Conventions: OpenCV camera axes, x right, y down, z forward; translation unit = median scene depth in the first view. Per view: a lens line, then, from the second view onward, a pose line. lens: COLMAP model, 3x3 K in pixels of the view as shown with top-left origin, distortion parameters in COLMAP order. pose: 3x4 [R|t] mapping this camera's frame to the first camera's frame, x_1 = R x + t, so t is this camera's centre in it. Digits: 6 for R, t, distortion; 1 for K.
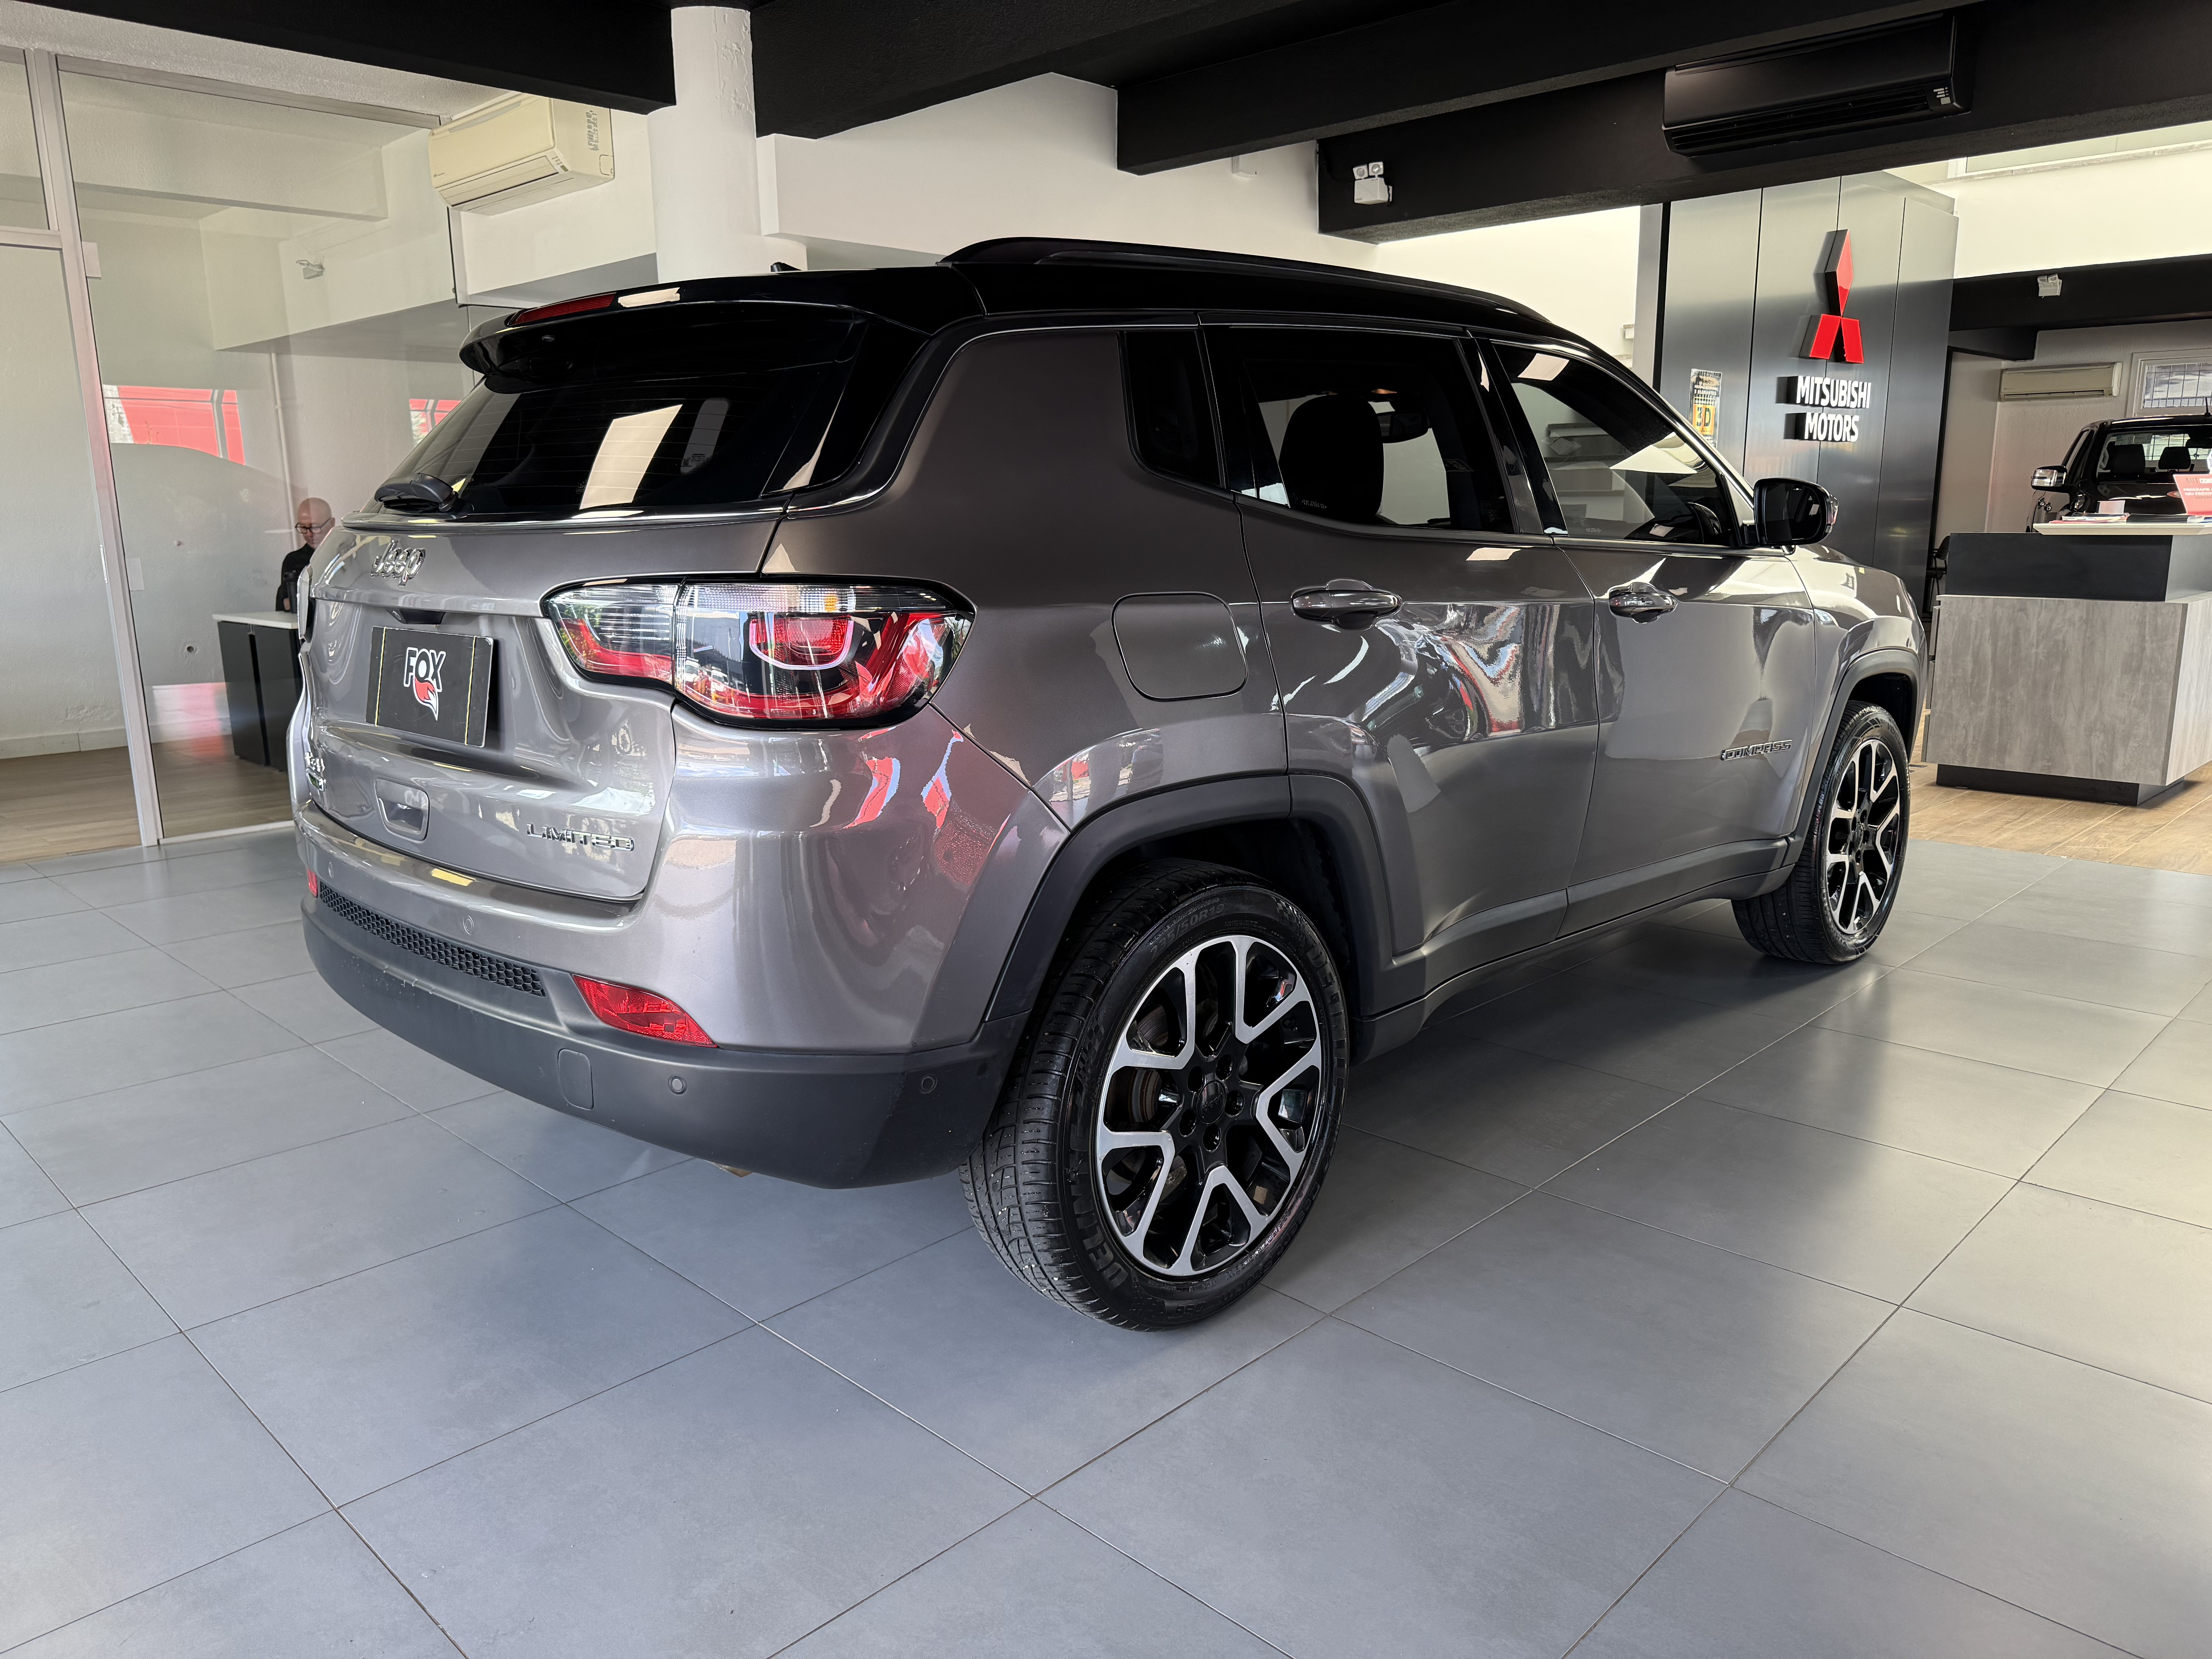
lens RADIAL K [[1569.7, 0, 1100.3], [0, 1569.7, 837.2], [0, 0, 1]] dist [-0.003891, -0.004838]
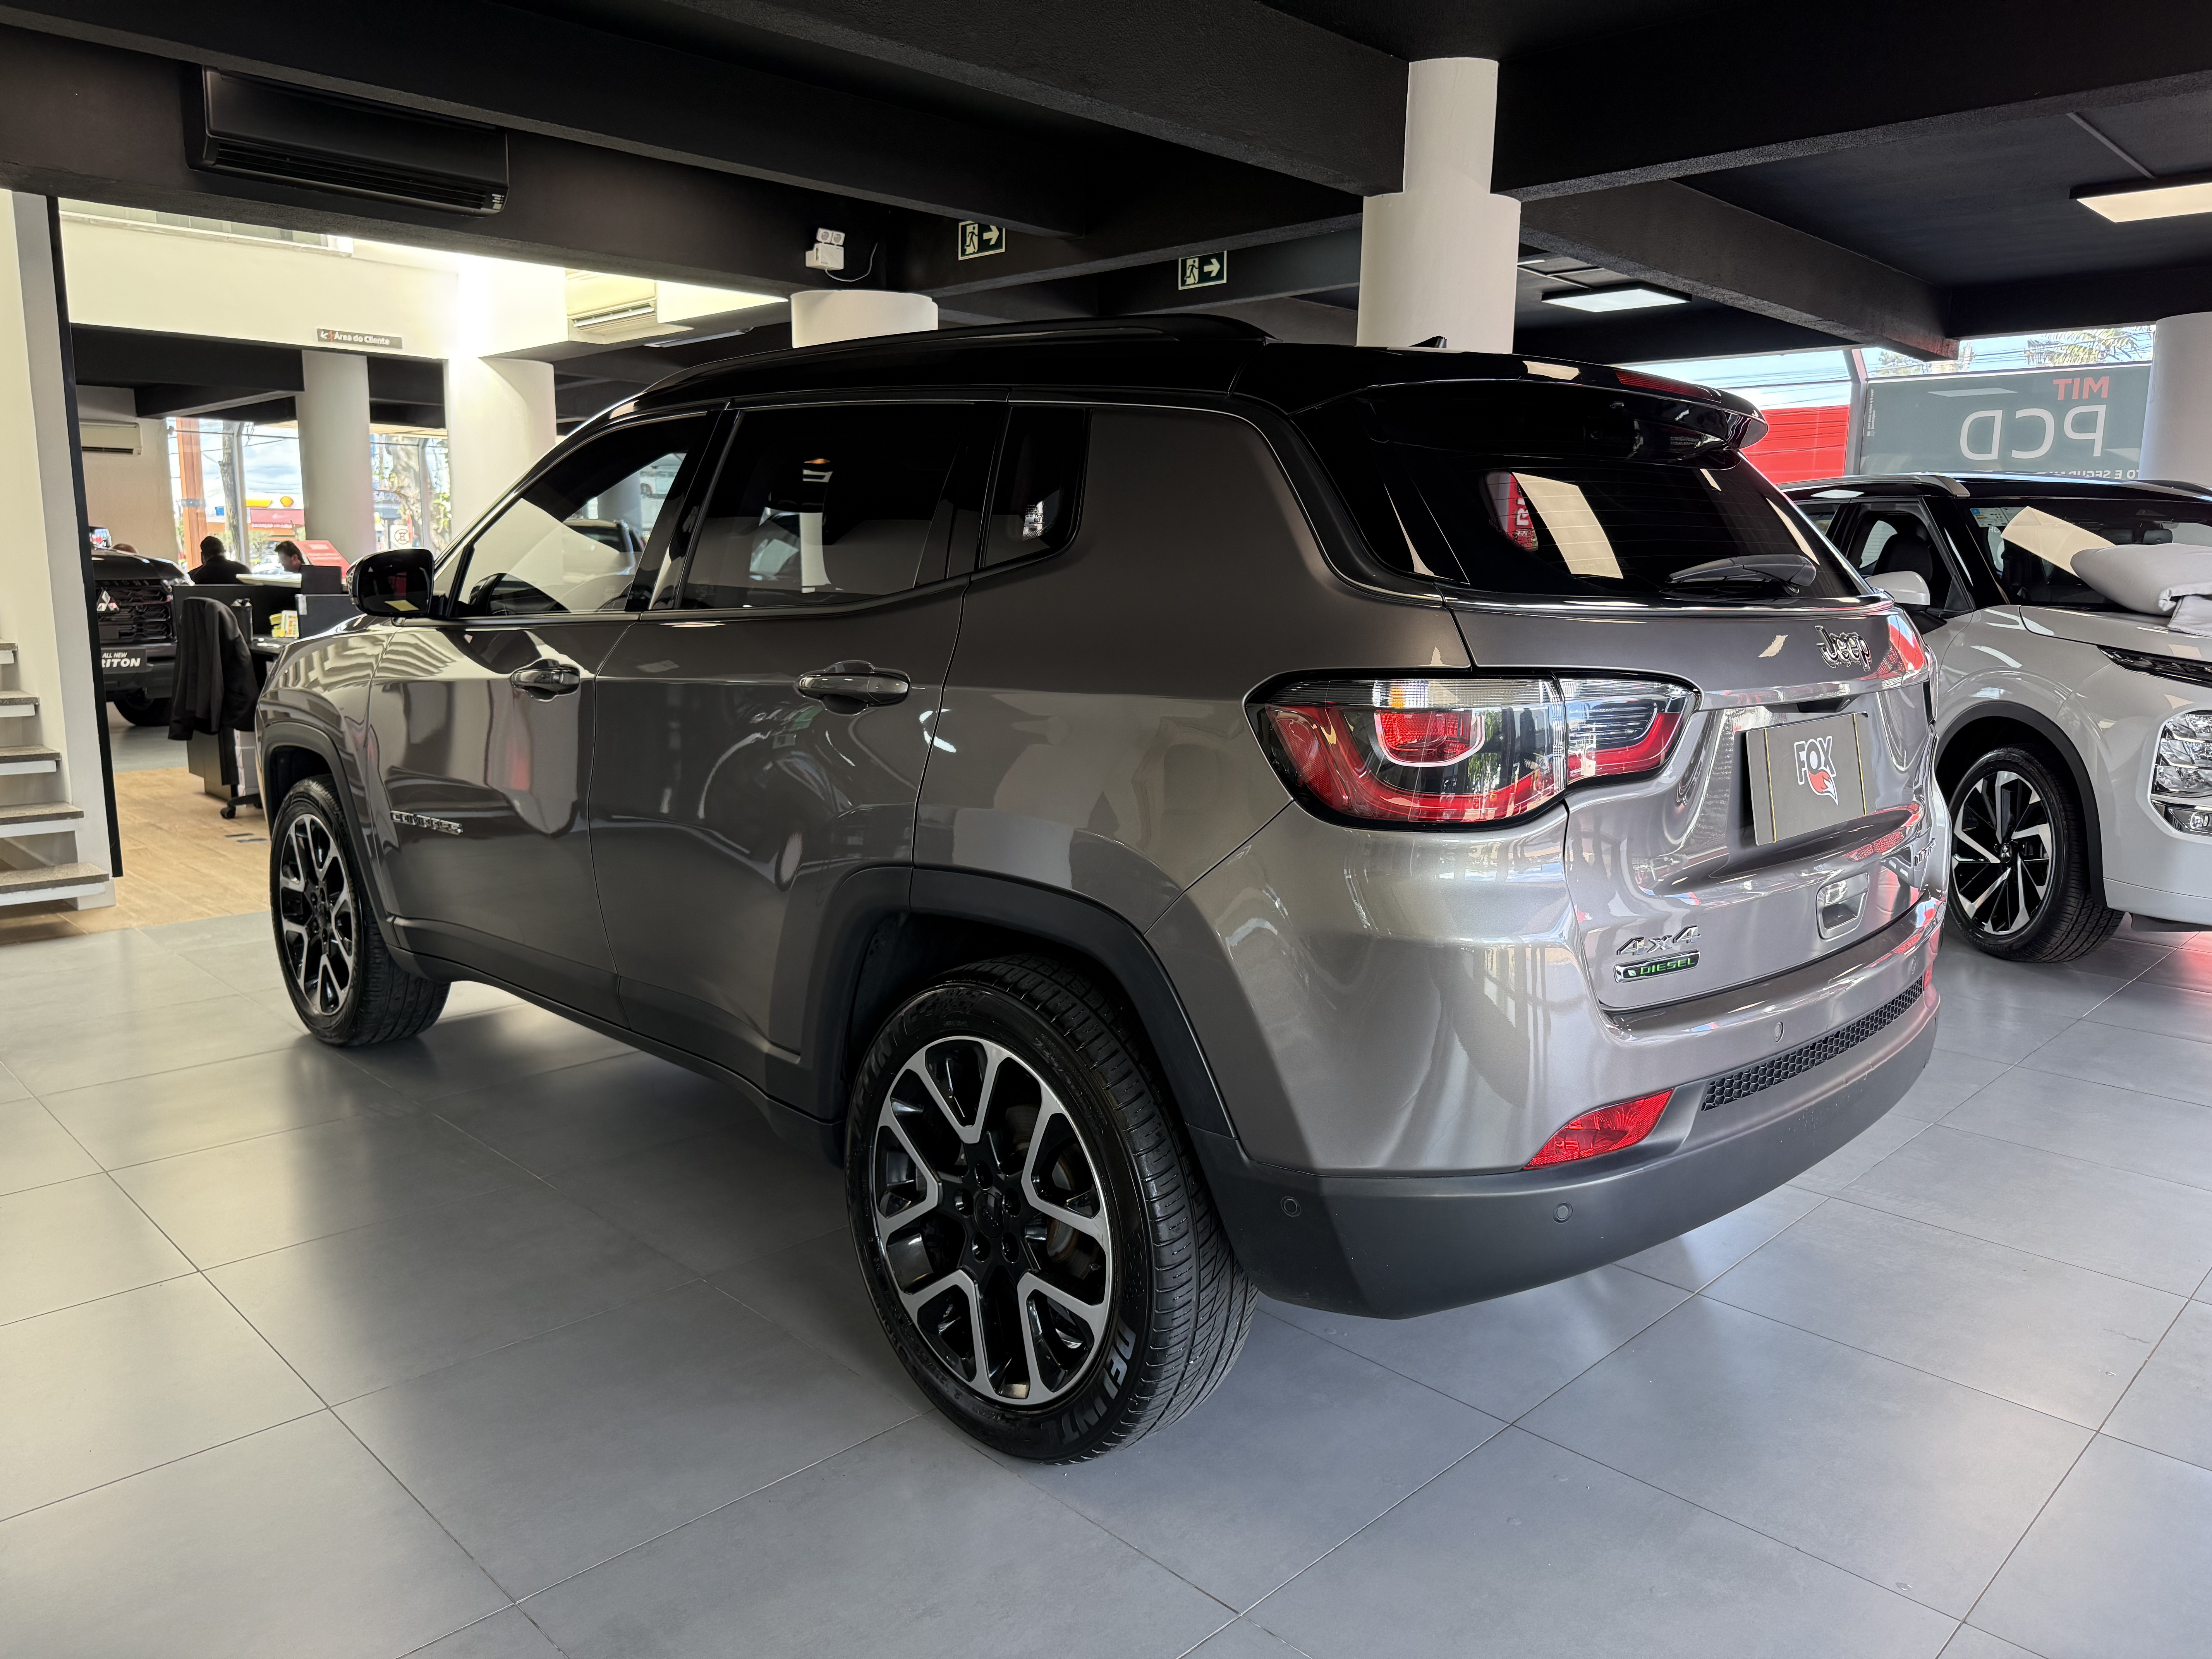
lens RADIAL K [[1569.3, 0, 1108.6], [0, 1569.3, 837.7], [0, 0, 1]] dist [0.000401, -0.009605]
pose [[0.006304, -0.160785, 0.986969, -0.494834], [0.192423, 0.968738, 0.156586, -0.104875], [-0.981292, 0.188928, 0.037046, 0.499130]]
